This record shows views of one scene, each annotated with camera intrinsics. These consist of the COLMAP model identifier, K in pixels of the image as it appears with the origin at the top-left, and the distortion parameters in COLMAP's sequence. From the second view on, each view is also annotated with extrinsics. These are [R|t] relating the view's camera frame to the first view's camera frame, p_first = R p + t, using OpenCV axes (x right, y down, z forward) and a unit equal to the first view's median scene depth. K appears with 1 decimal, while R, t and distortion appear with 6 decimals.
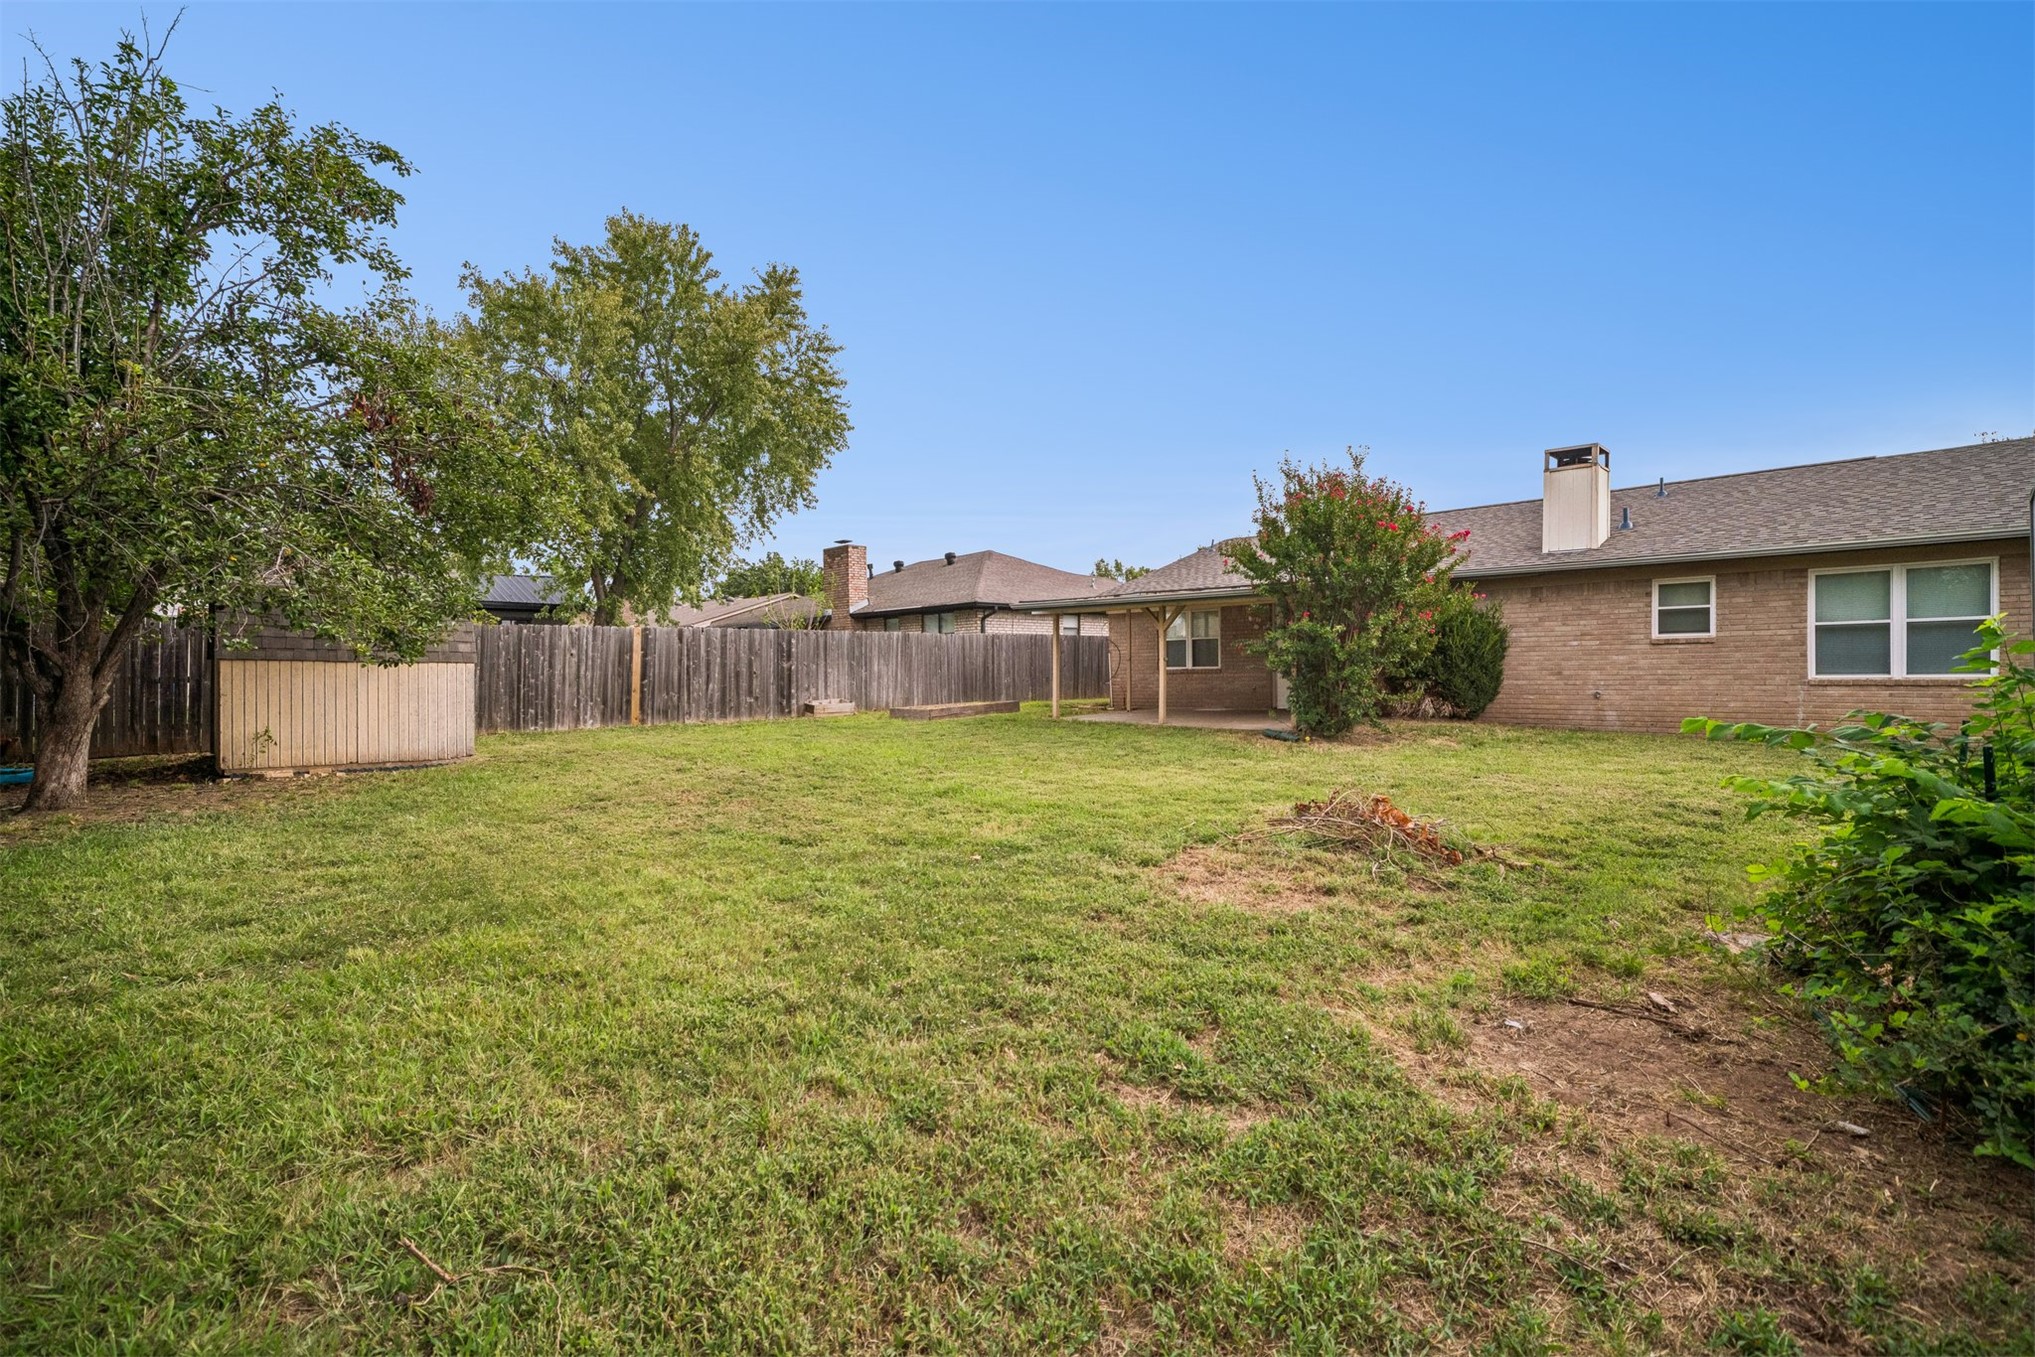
lens RADIAL K [[955.1, 0, 1026.2], [0, 955.1, 691.2], [0, 0, 1]] dist [-0.016247, 0.014283]
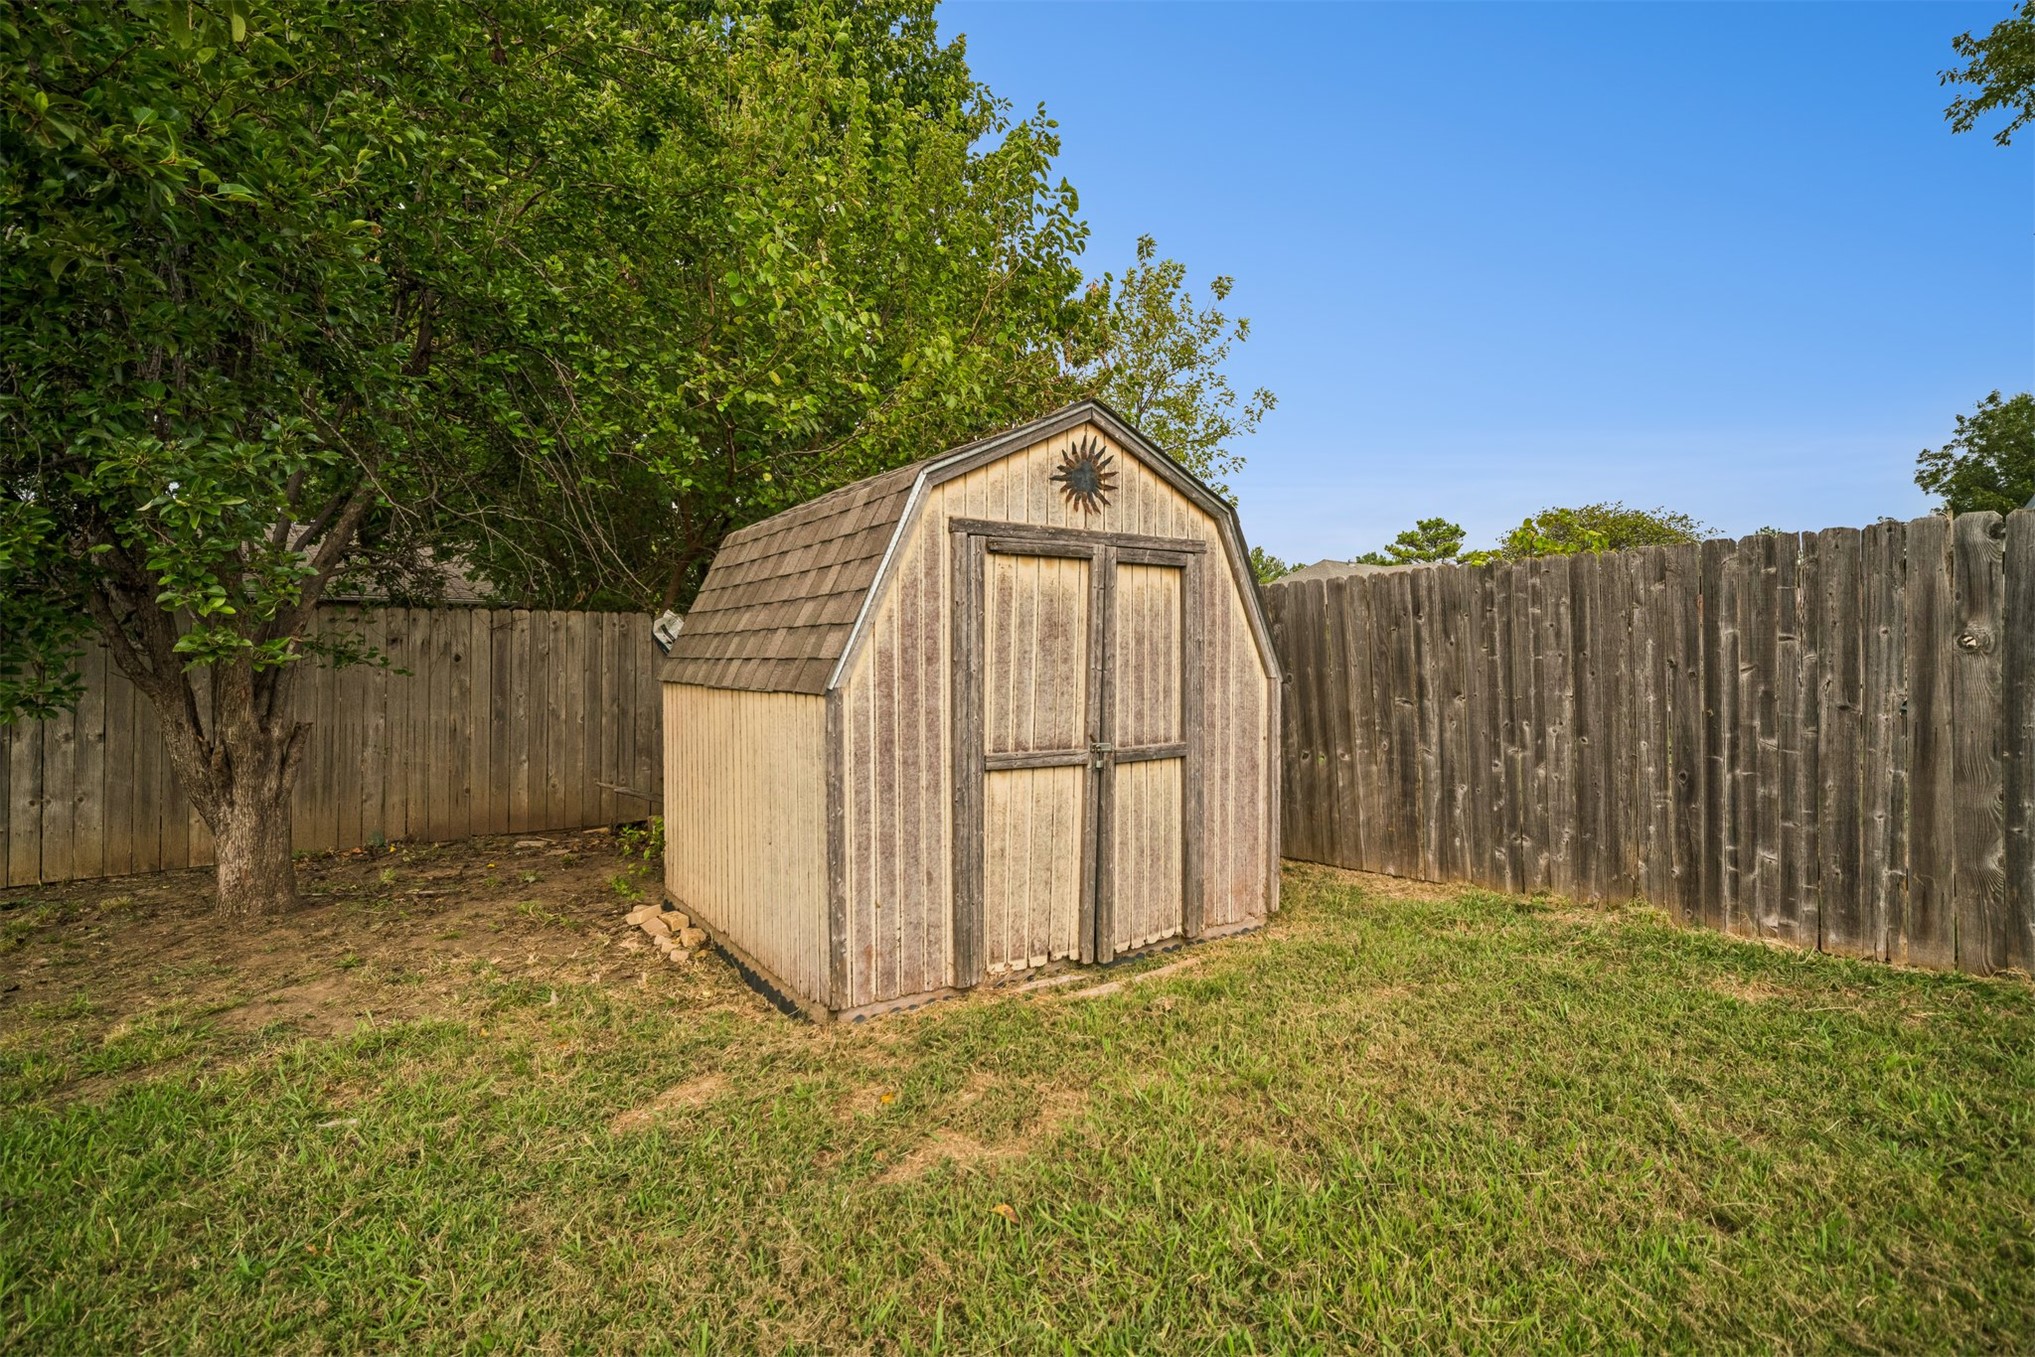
lens RADIAL K [[955.1, 0, 1026.2], [0, 955.1, 691.2], [0, 0, 1]] dist [-0.016247, 0.014283]
pose [[-0.160014, 0.029470, -0.986675, -0.205876], [-0.012932, 0.999406, 0.031947, -0.029211], [0.987030, 0.017871, -0.159538, 0.769046]]
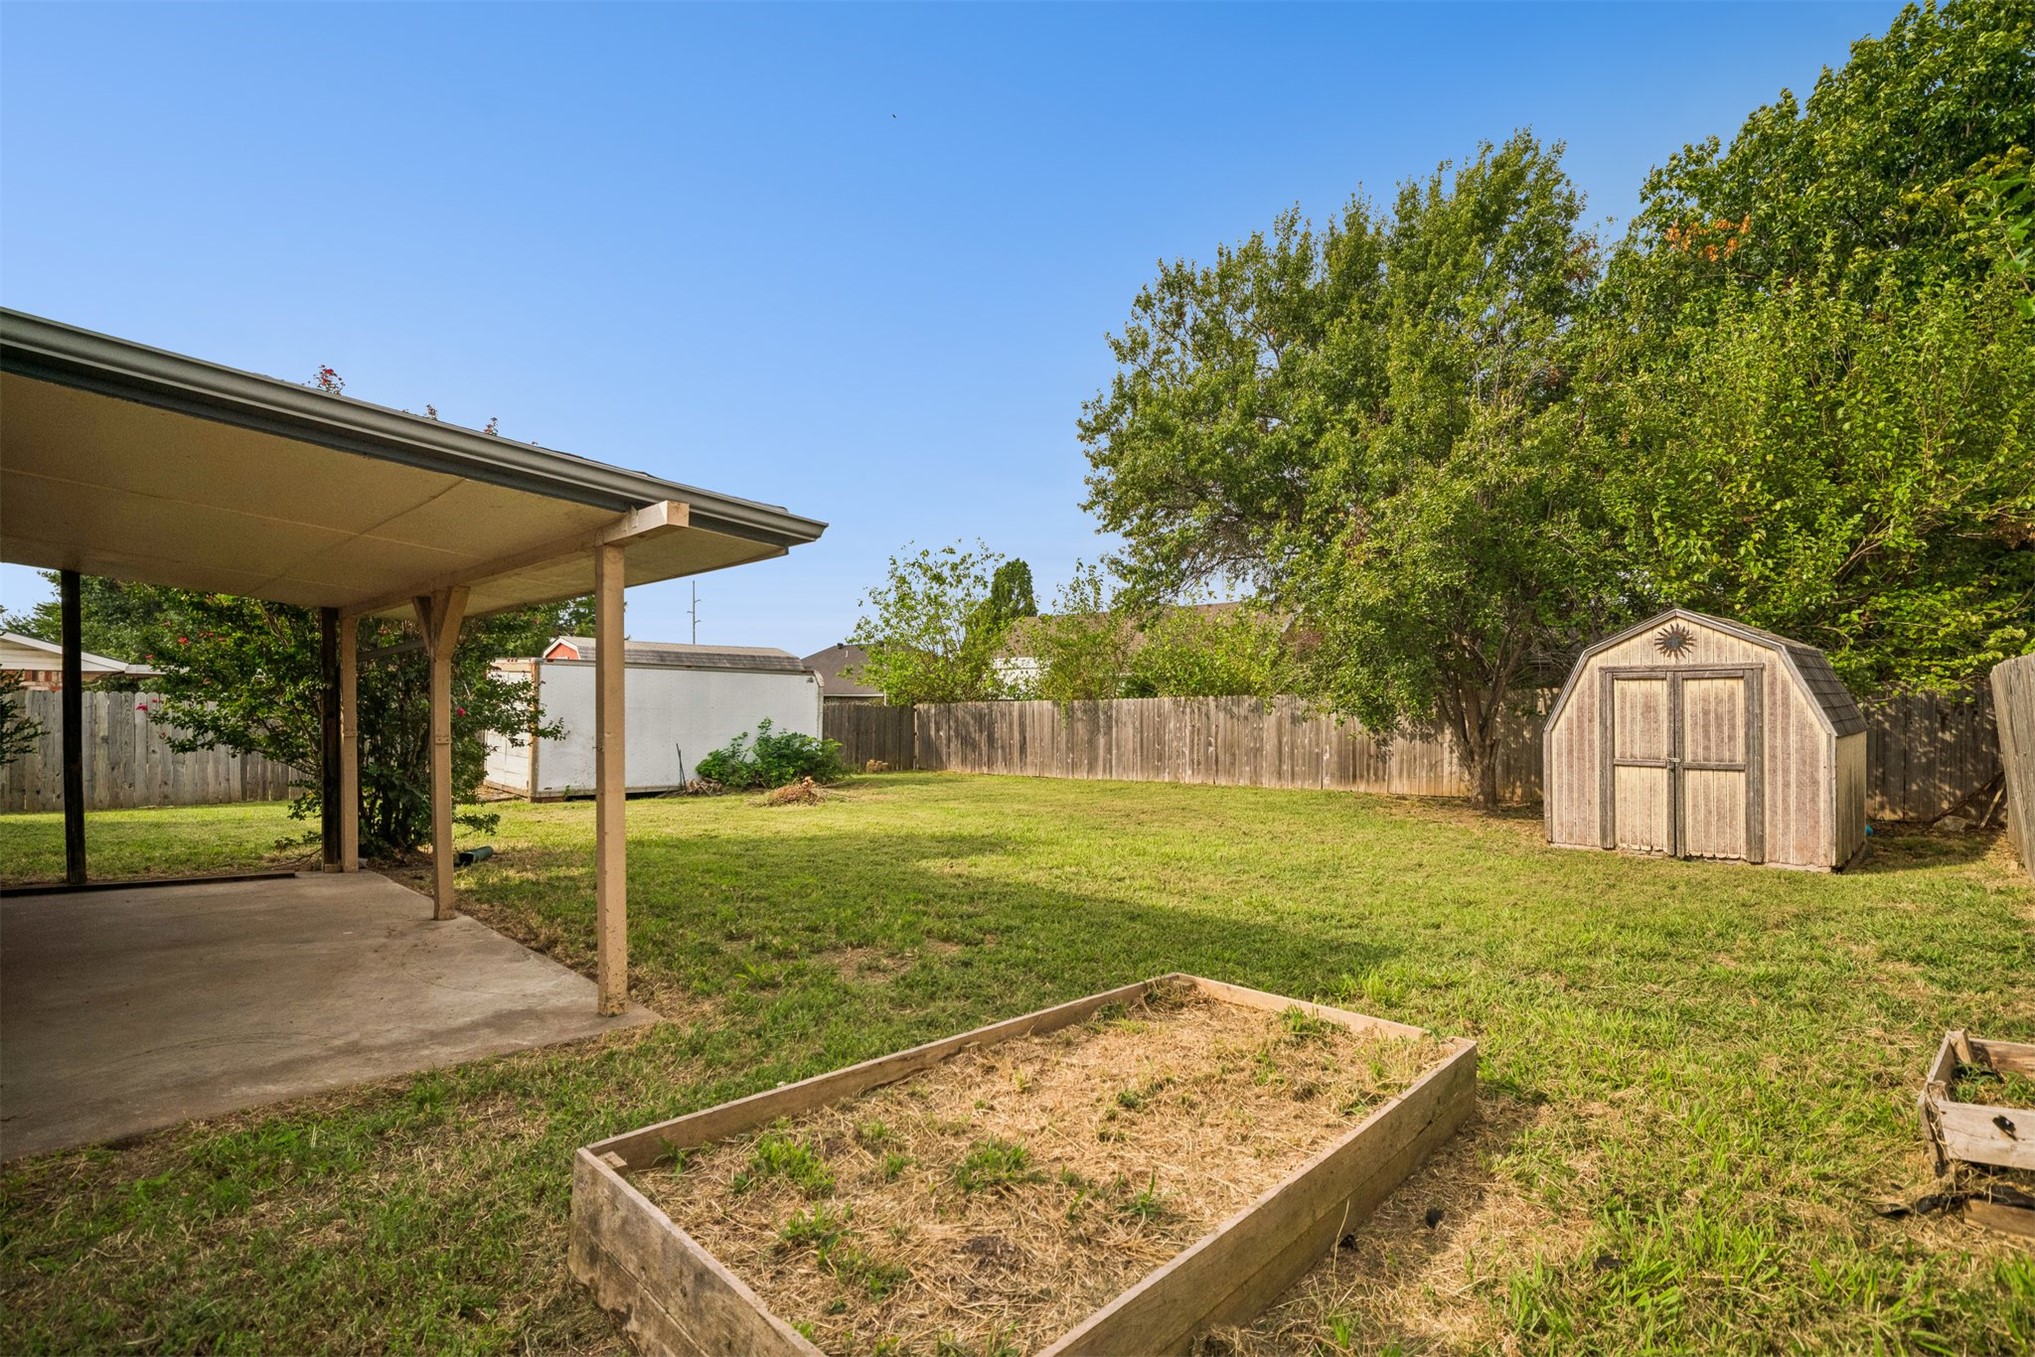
lens RADIAL K [[955.1, 0, 1026.2], [0, 955.1, 691.2], [0, 0, 1]] dist [-0.016247, 0.014283]
pose [[-0.999994, 0.003256, -0.001331, -0.072275], [0.003253, 0.999992, 0.002402, -0.049844], [0.001338, 0.002398, -0.999996, 1.295032]]
